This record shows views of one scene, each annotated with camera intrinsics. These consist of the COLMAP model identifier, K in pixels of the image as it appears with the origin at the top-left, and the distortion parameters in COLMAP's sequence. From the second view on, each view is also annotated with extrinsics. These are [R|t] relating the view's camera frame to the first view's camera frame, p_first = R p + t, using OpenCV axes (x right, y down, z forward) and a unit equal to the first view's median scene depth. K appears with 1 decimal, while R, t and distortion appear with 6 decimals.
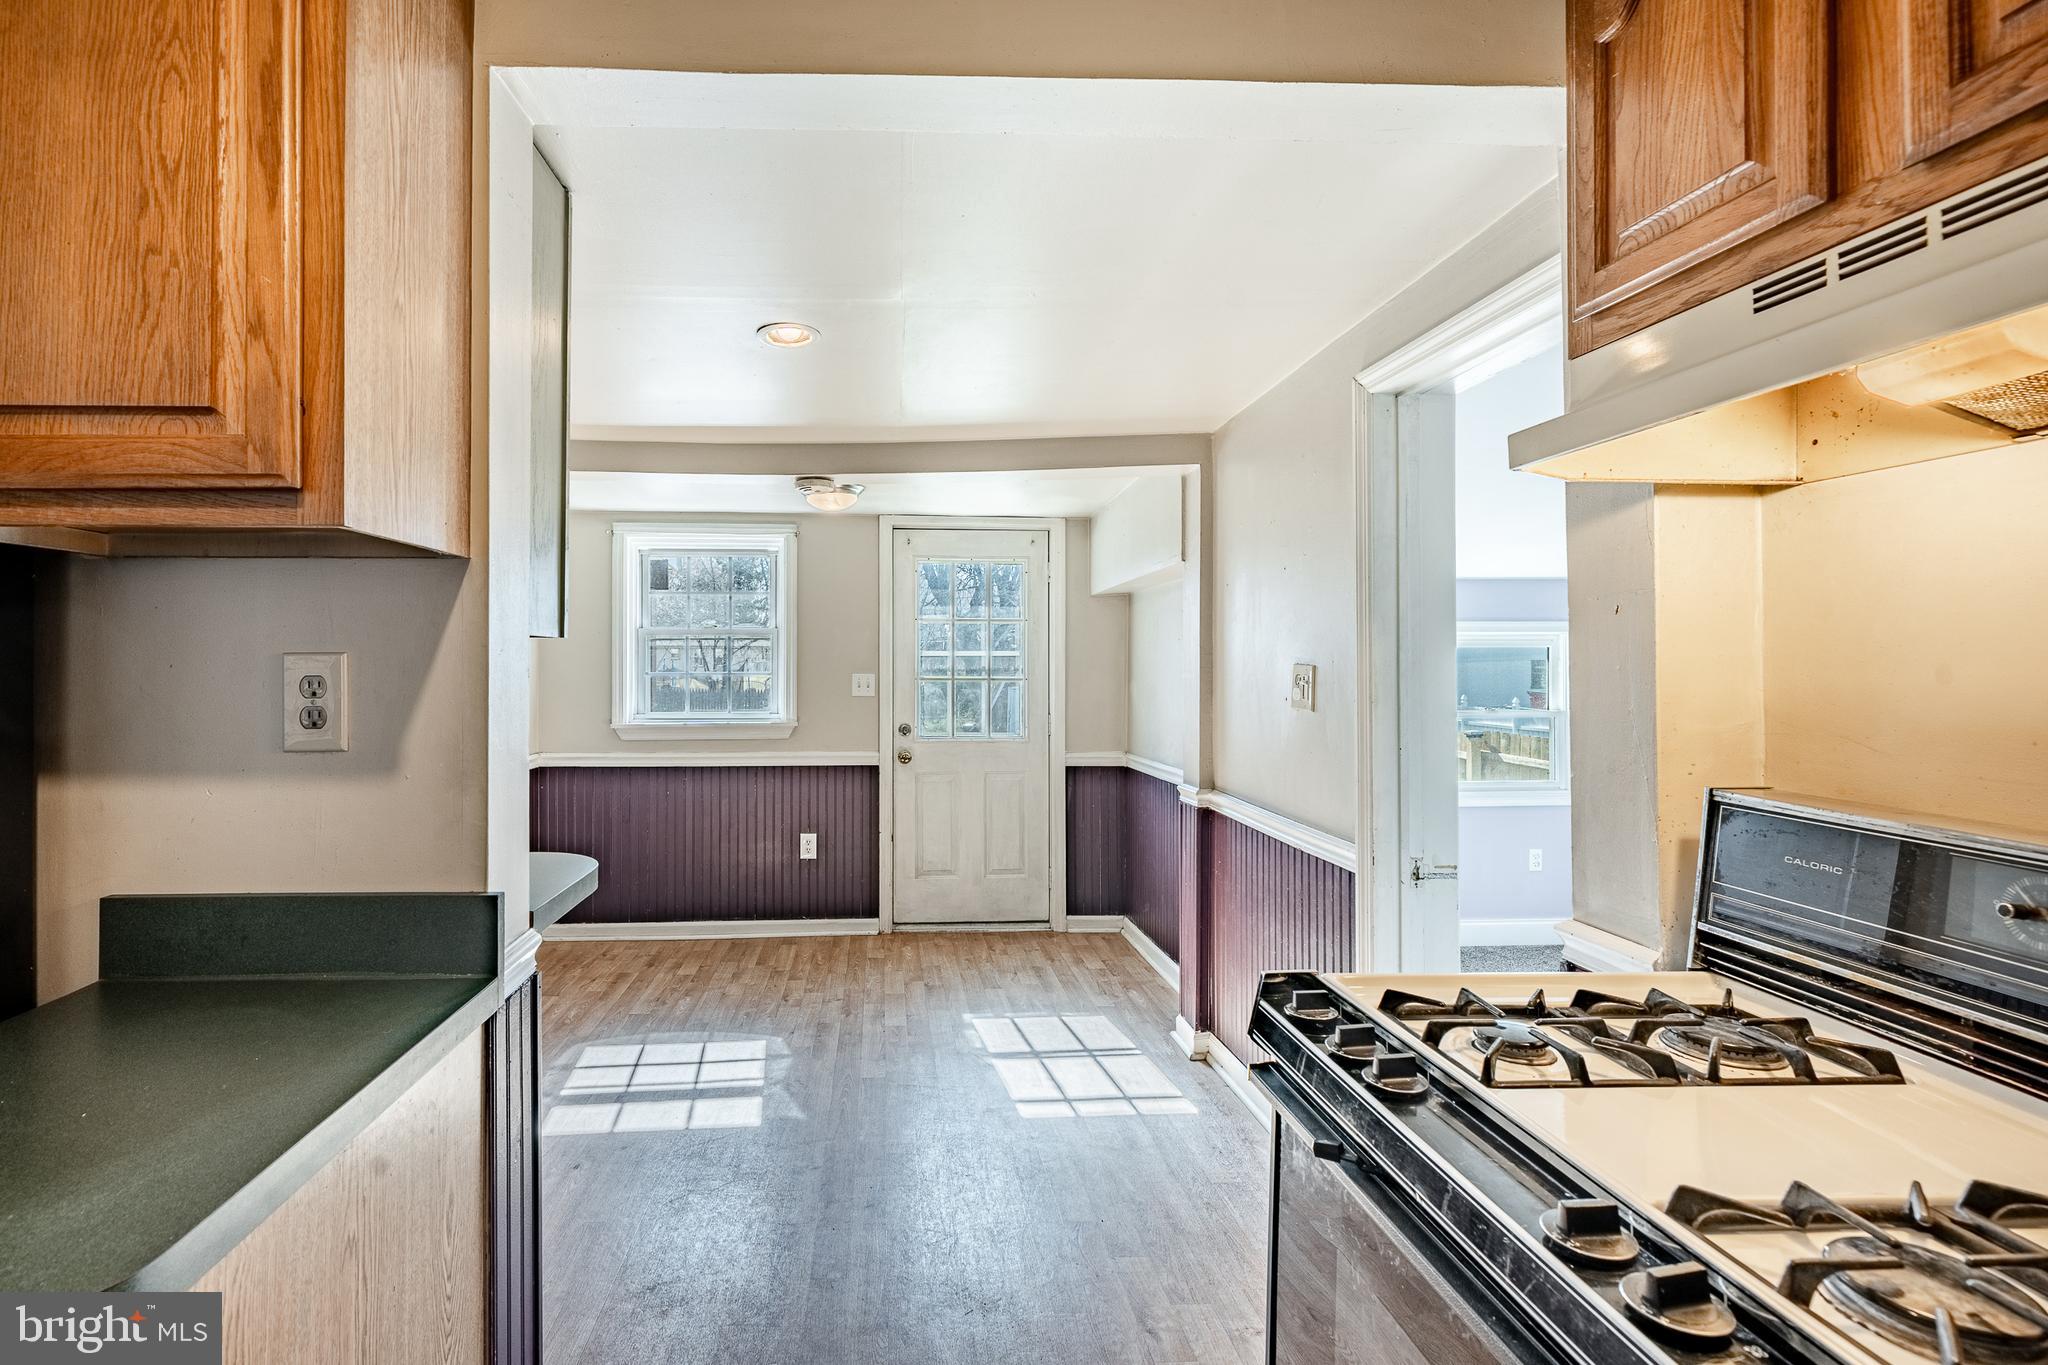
lens RADIAL K [[951.4, 0, 930.6], [0, 951.4, 646.3], [0, 0, 1]] dist [-0.004631, 0.002275]
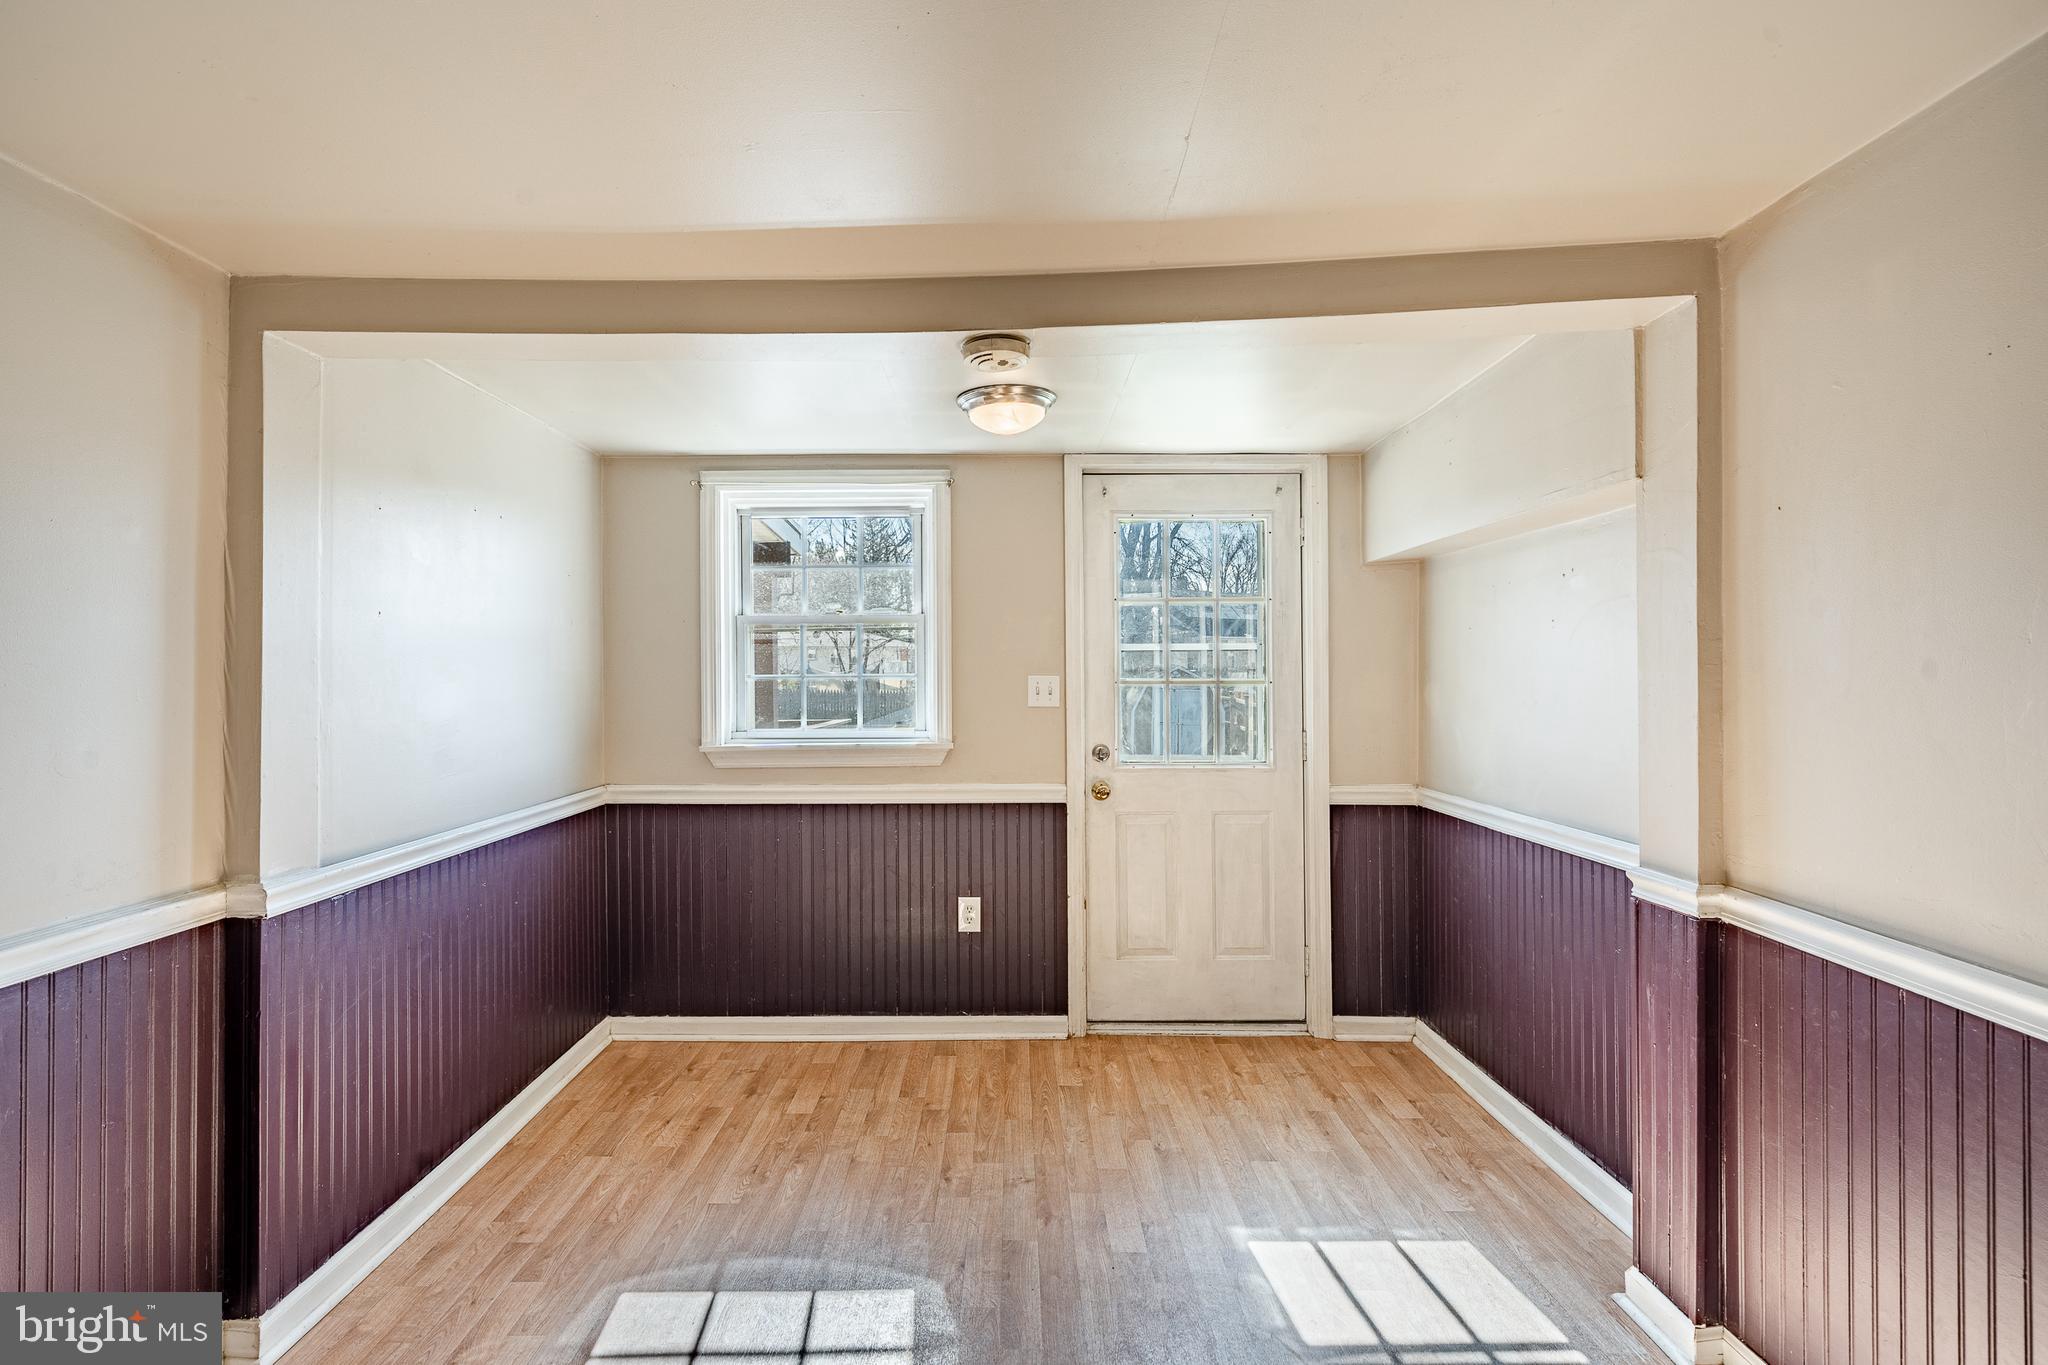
lens RADIAL K [[951.4, 0, 989.7], [0, 951.4, 652.1], [0, 0, 1]] dist [-0.004631, 0.002275]
pose [[0.996917, -0.006347, -0.078204, -0.055779], [0.006876, 0.999955, 0.006492, 0.006304], [0.078159, -0.007009, 0.996916, 0.284370]]
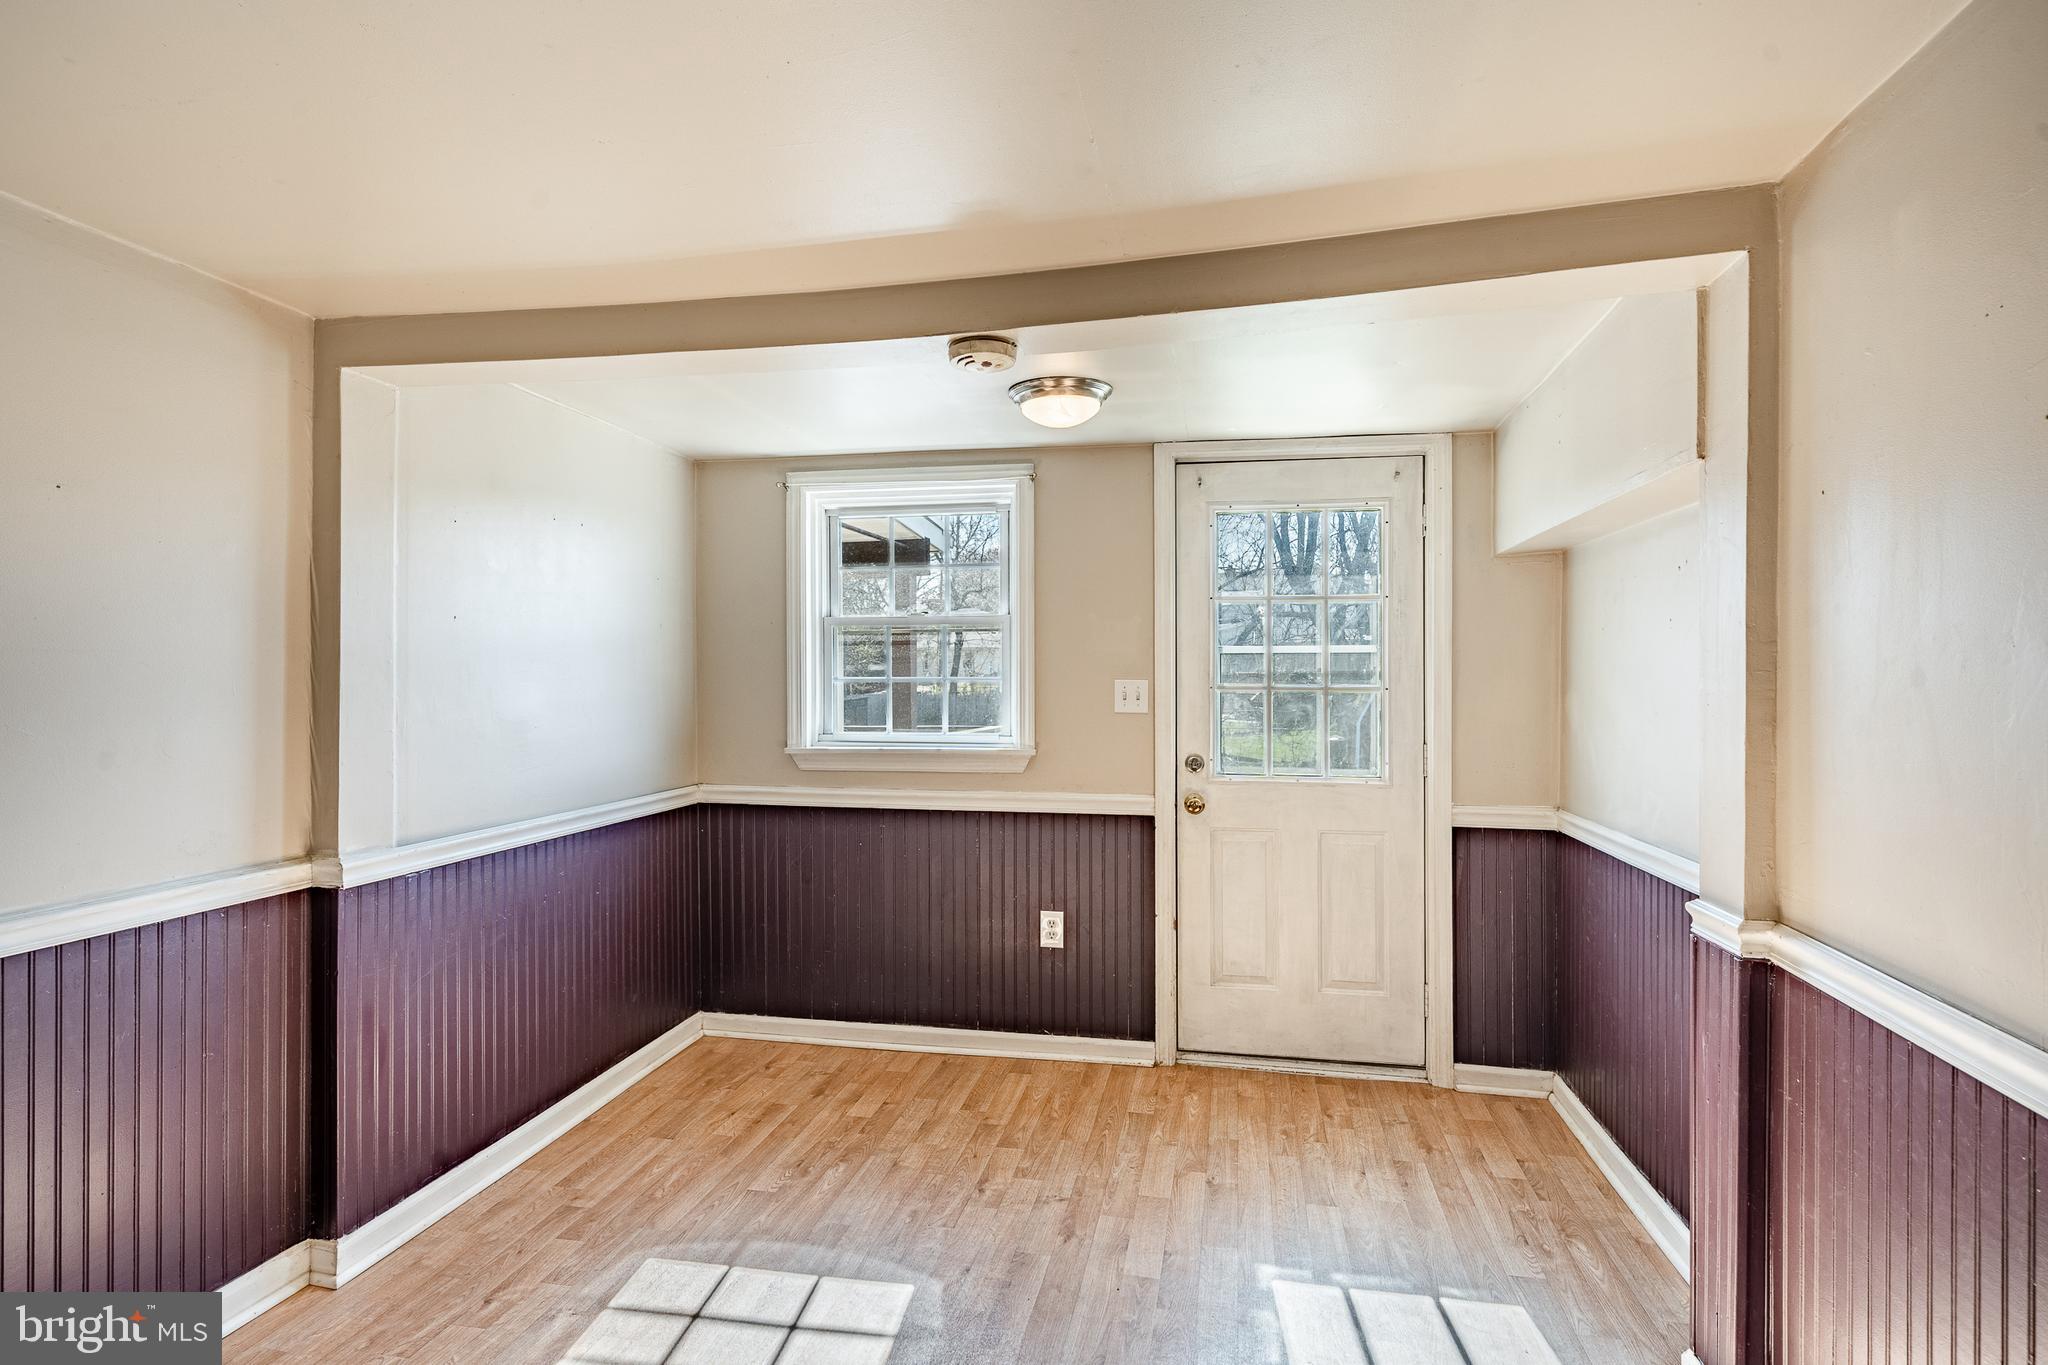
lens RADIAL K [[1048.5, 0, 1010.9], [0, 1048.5, 663.2], [0, 0, 1]] dist [-0.003438, 0.002404]
pose [[0.966015, -0.001733, -0.258482, 0.039914], [0.005406, 0.999894, 0.013498, 0.006645], [0.258431, -0.014437, 0.965922, 0.262011]]
